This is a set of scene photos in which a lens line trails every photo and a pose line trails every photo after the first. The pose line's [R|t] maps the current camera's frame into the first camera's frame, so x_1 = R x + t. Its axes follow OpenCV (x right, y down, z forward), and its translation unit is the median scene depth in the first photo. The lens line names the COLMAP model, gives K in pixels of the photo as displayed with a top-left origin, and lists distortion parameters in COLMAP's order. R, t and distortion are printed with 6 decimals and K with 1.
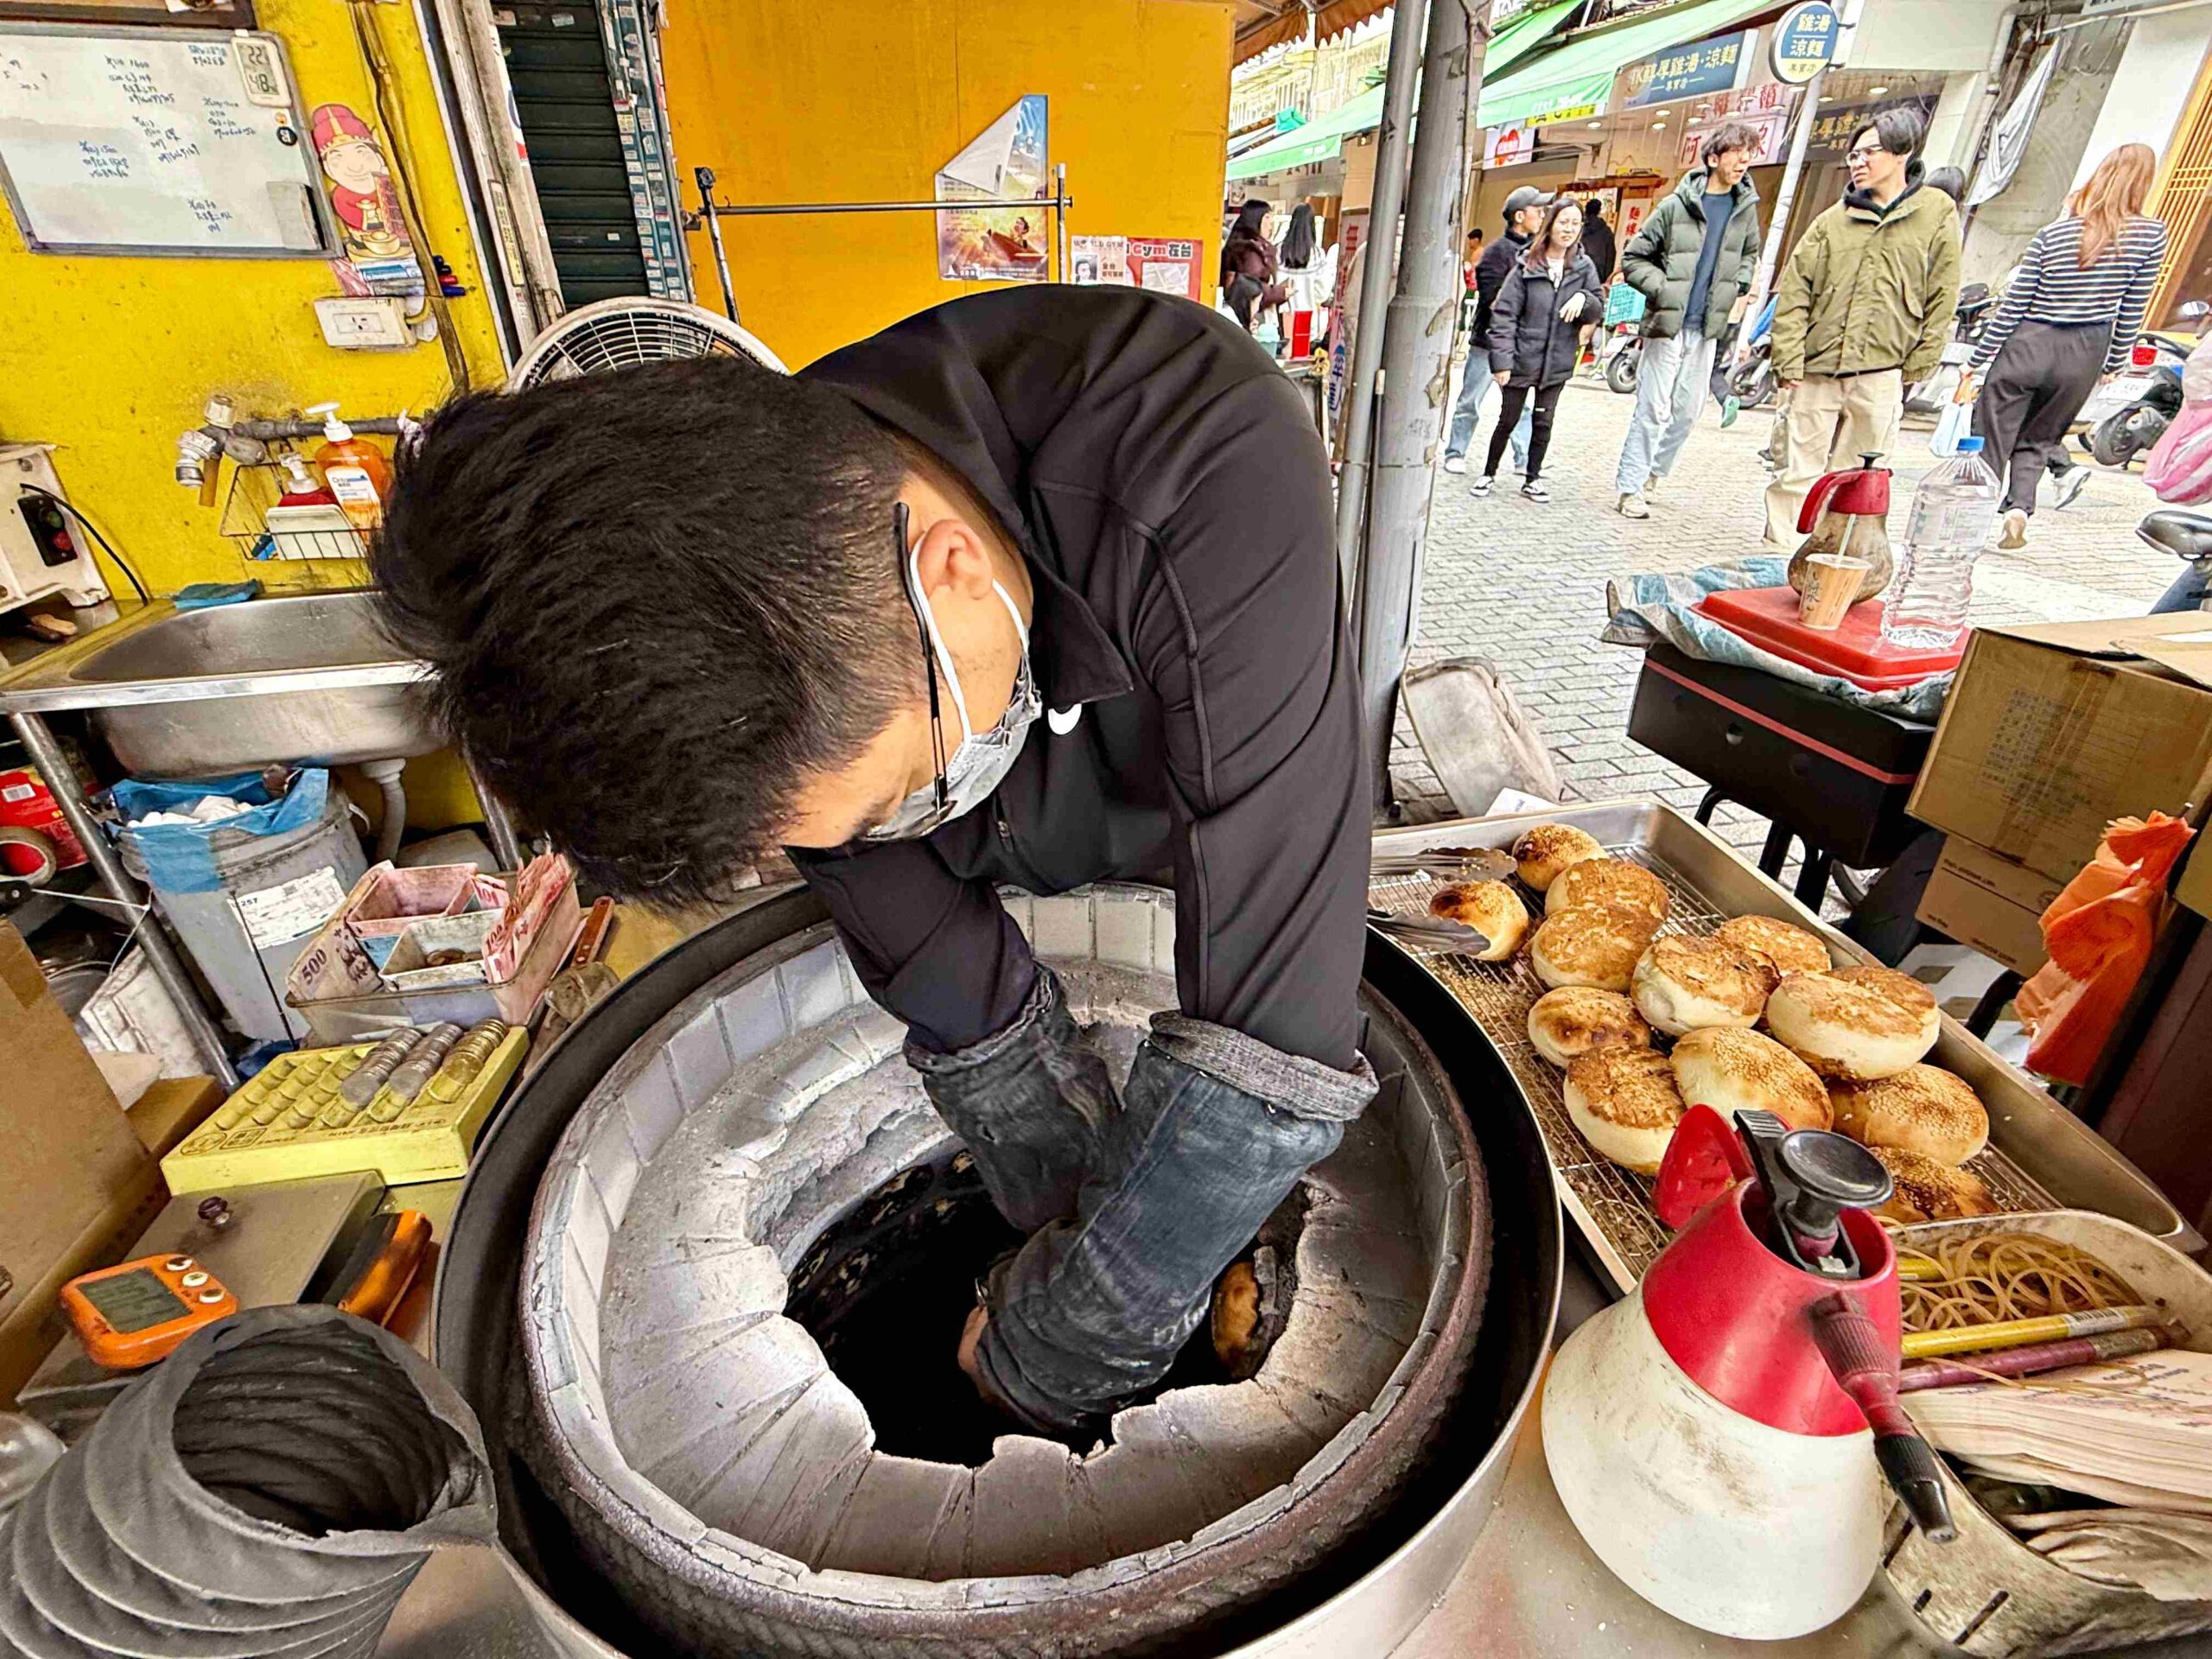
lens RADIAL K [[1035.5, 0, 1098.9], [0, 1035.5, 828.2], [0, 0, 1]] dist [-0.002479, 0.000702]
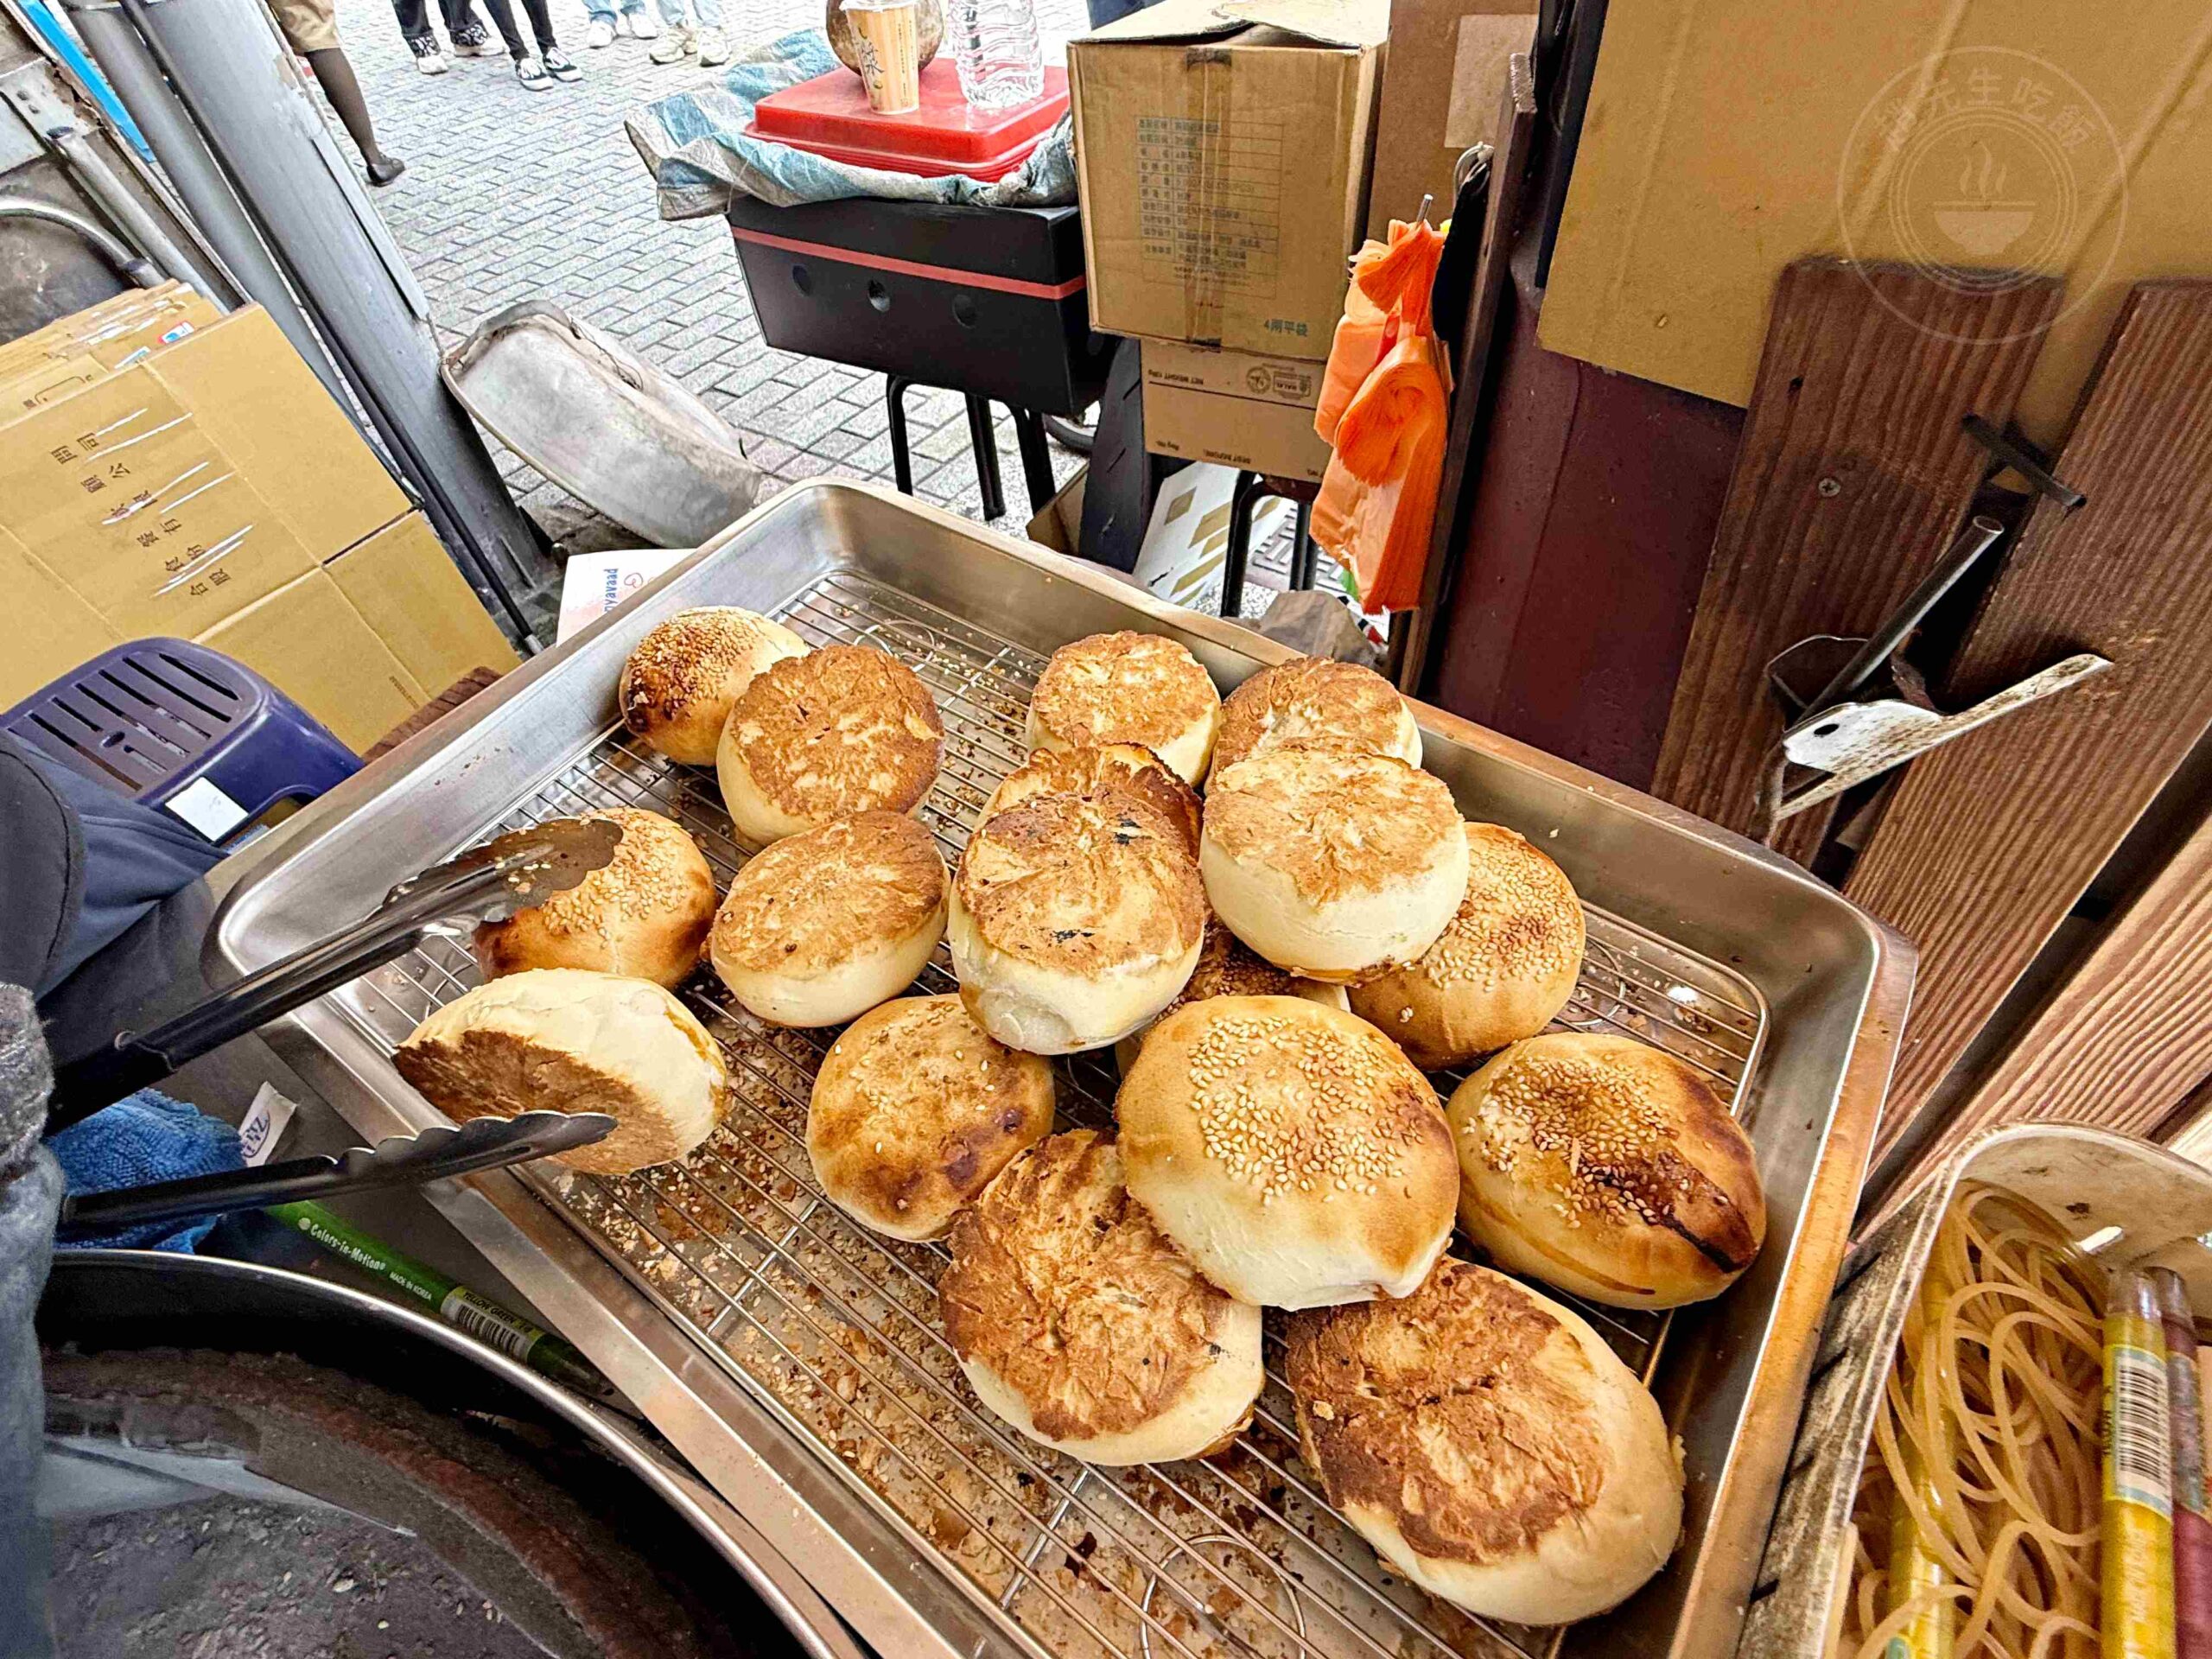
lens RADIAL K [[1035.5, 0, 1100.6], [0, 1035.5, 831.3], [0, 0, 1]] dist [-0.002479, 0.000702]
pose [[0.692382, -0.560359, 0.454538, 0.169810], [0.388078, 0.820298, 0.420126, -0.026343], [-0.608279, -0.114491, 0.785423, 0.271535]]
